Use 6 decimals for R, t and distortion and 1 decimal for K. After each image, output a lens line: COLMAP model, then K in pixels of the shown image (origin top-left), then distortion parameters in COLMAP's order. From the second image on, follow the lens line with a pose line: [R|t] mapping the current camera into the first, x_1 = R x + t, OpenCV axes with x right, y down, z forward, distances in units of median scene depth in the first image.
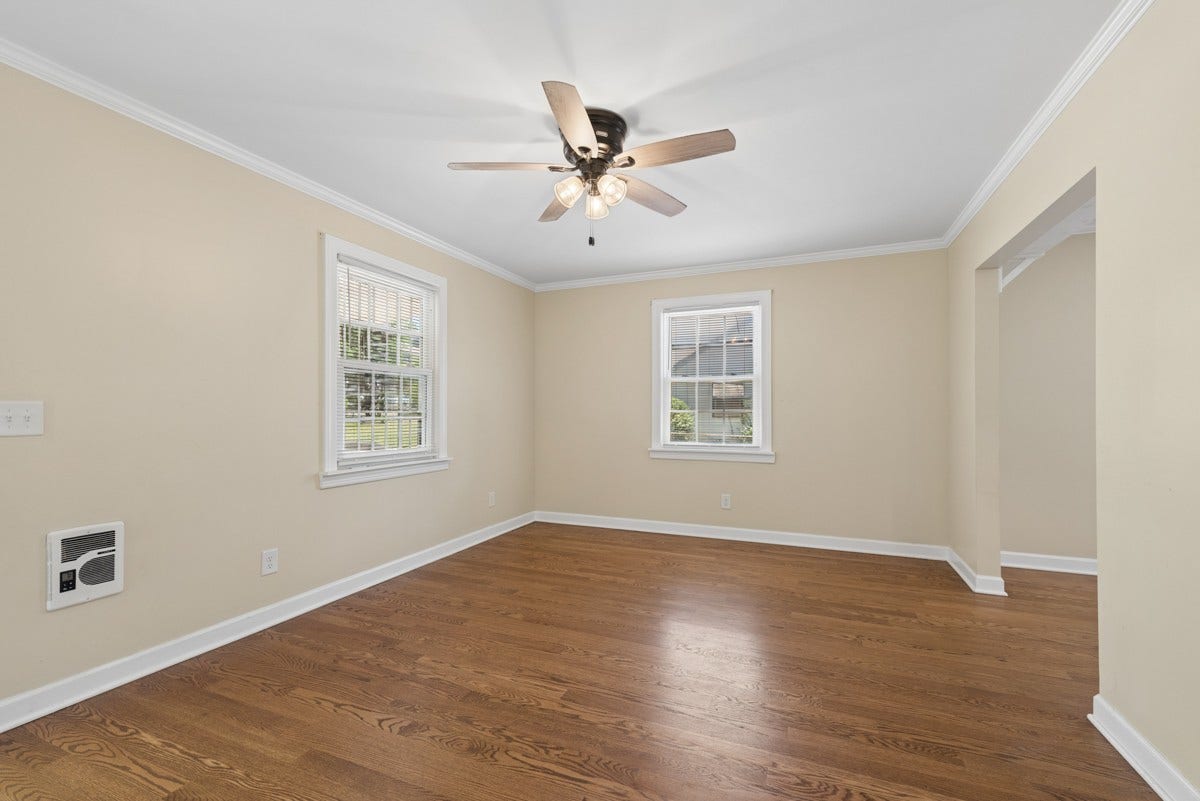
lens RADIAL K [[485.2, 0, 573.3], [0, 485.2, 404.6], [0, 0, 1]] dist [0.011530, -0.002709]
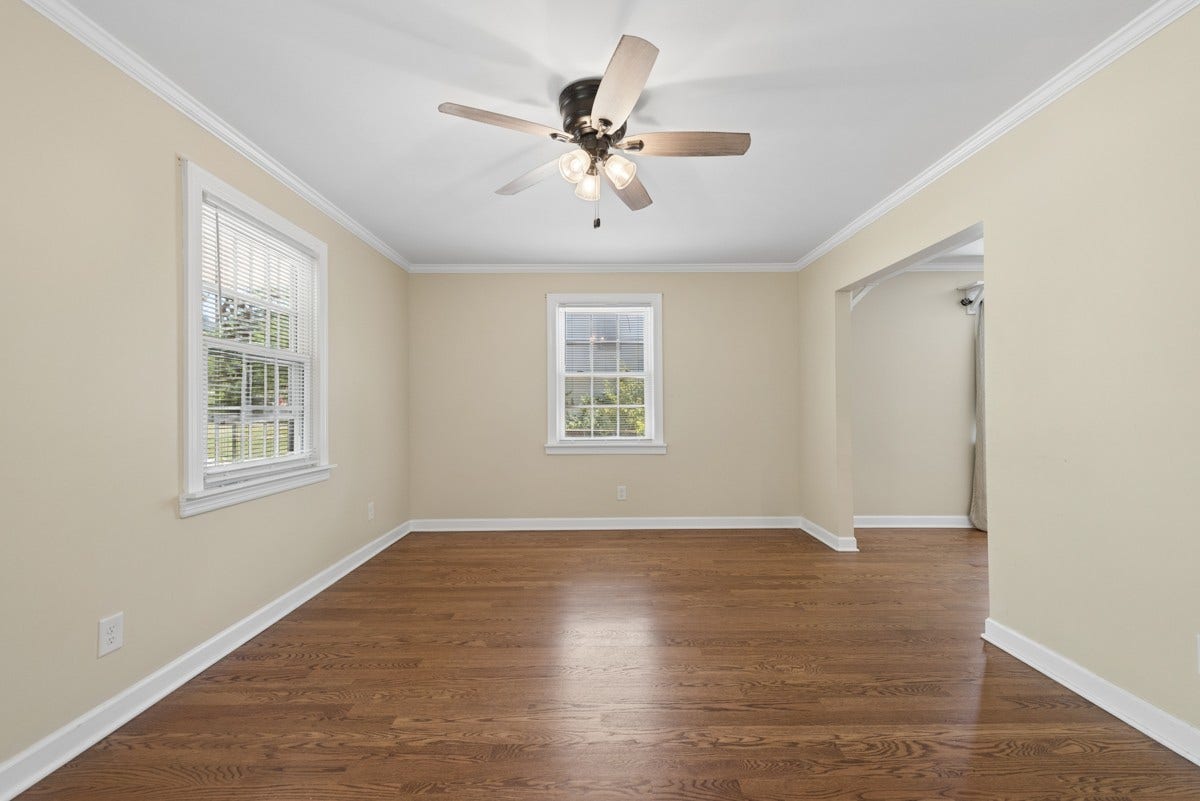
lens RADIAL K [[485.2, 0, 573.7], [0, 485.2, 398.7], [0, 0, 1]] dist [0.011530, -0.002709]
pose [[0.920892, 0.001693, 0.389815, -0.261334], [-0.000358, 0.999994, -0.003497, 0.001774], [-0.389819, 0.003081, 0.920887, 0.116980]]
